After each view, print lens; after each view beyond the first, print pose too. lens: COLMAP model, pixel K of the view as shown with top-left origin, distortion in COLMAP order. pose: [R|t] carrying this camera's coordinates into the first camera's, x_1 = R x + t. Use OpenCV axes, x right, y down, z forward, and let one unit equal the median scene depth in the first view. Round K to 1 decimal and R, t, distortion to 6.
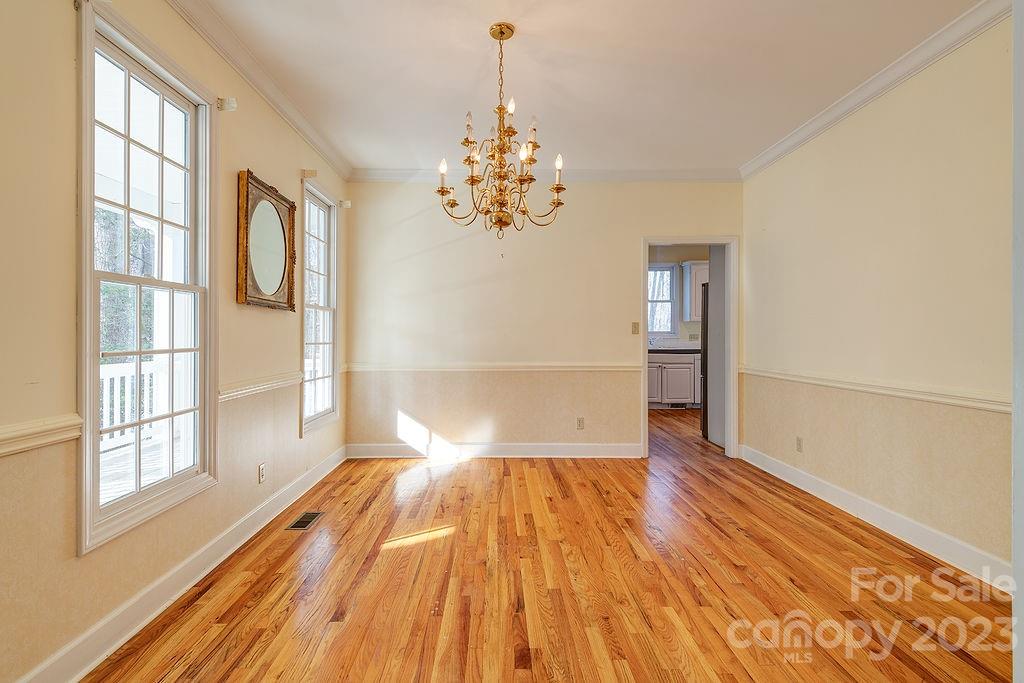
lens RADIAL K [[490.8, 0, 500.9], [0, 490.8, 331.8], [0, 0, 1]] dist [0.012734, -0.001568]
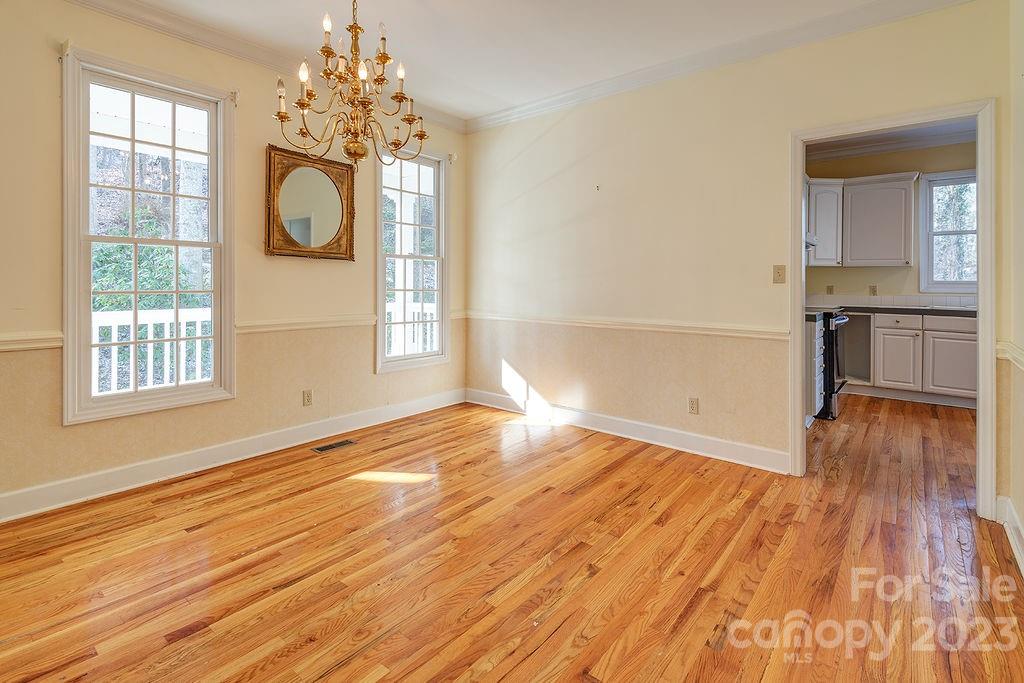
lens RADIAL K [[490.8, 0, 497.7], [0, 490.8, 285.3], [0, 0, 1]] dist [0.012734, -0.001568]
pose [[0.766775, 0.009683, -0.641843, 0.593493], [-0.004643, 0.999944, 0.009538, 0.002720], [0.641900, -0.004334, 0.766776, 0.368223]]
